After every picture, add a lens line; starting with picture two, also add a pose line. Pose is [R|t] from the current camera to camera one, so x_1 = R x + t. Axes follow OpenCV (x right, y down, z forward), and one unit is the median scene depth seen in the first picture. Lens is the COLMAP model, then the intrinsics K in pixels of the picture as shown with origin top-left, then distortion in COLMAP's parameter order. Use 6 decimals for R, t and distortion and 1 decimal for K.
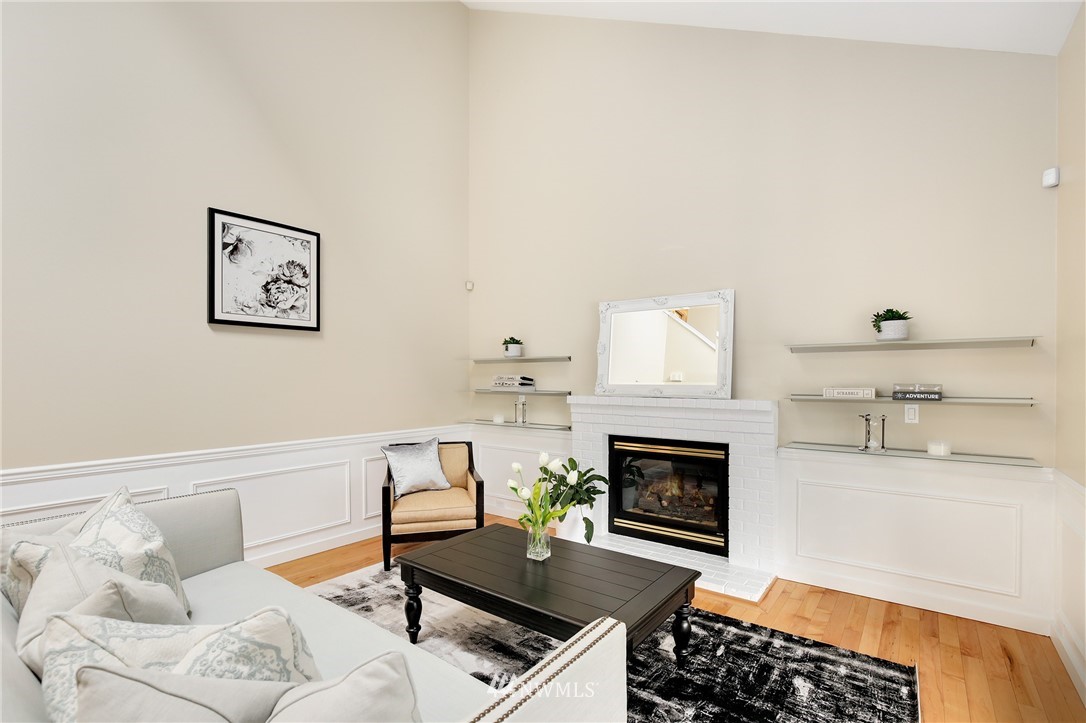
lens RADIAL K [[487.3, 0, 547.8], [0, 487.3, 387.1], [0, 0, 1]] dist [-0.022817, -0.000008]
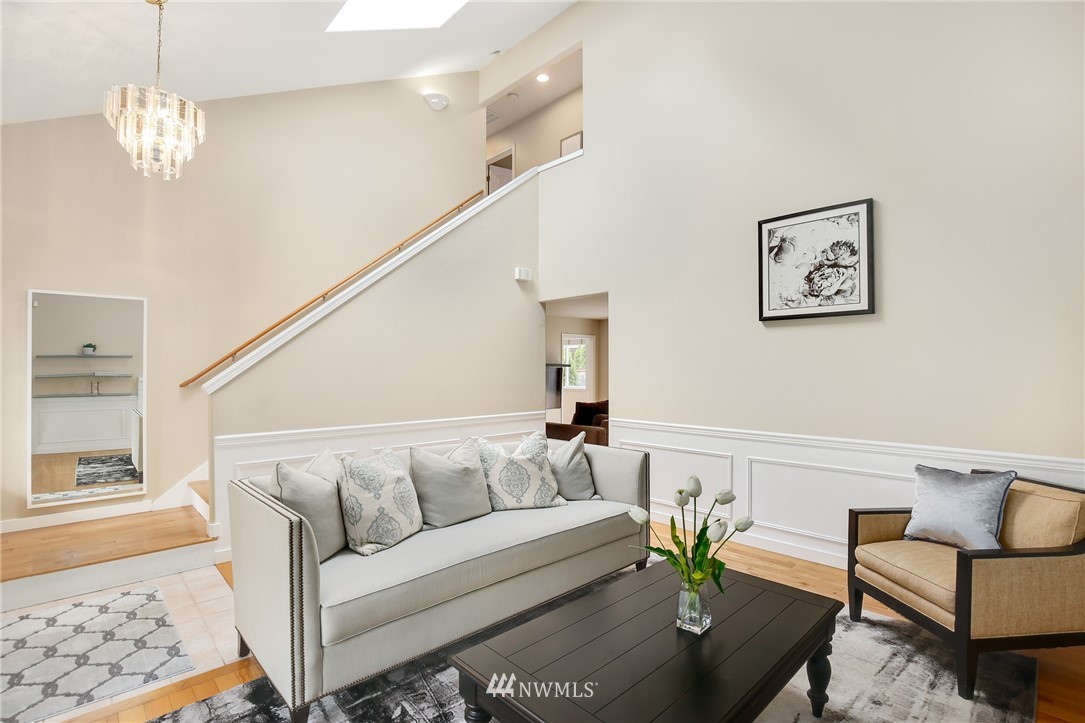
lens RADIAL K [[509.9, 0, 553.0], [0, 509.9, 364.0], [0, 0, 1]] dist [-0.019979, 0.001122]
pose [[-0.135875, -0.007019, -0.990701, 0.513877], [-0.015602, 0.999866, -0.004944, -0.015541], [0.990603, 0.014785, -0.135966, 0.616139]]
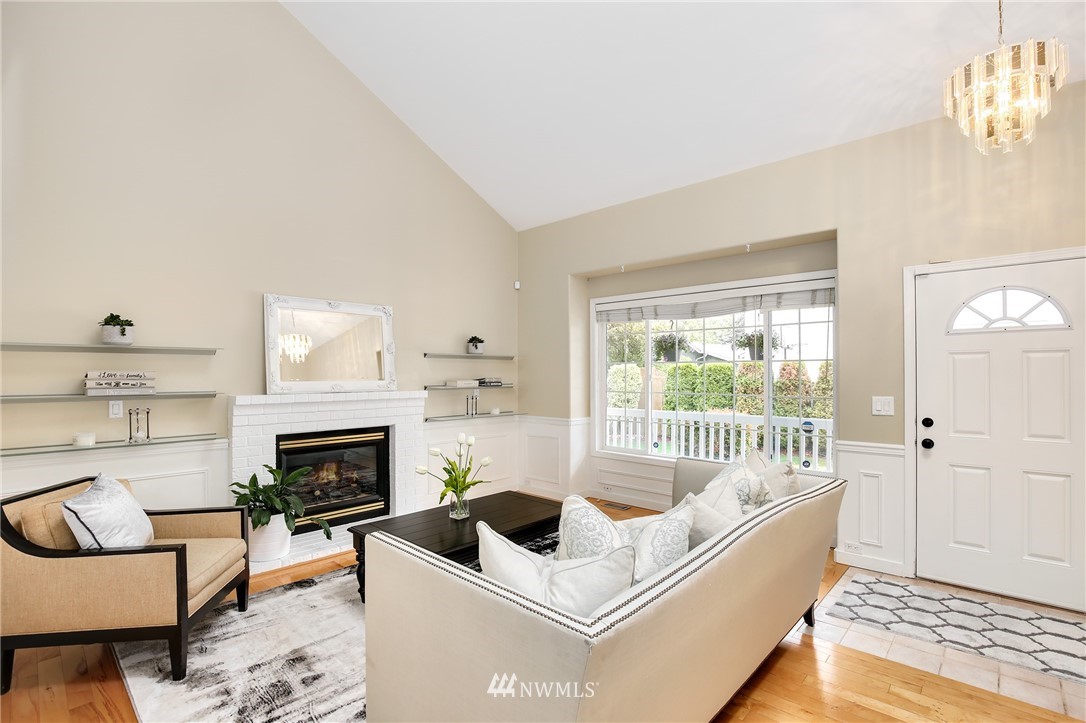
lens RADIAL K [[509.5, 0, 541.0], [0, 509.5, 371.1], [0, 0, 1]] dist [-0.025212, -0.000323]
pose [[0.102270, 0.005389, 0.994742, -0.913204], [0.016977, 0.999830, -0.007162, -0.012068], [-0.994612, 0.017620, 0.102161, 0.445655]]
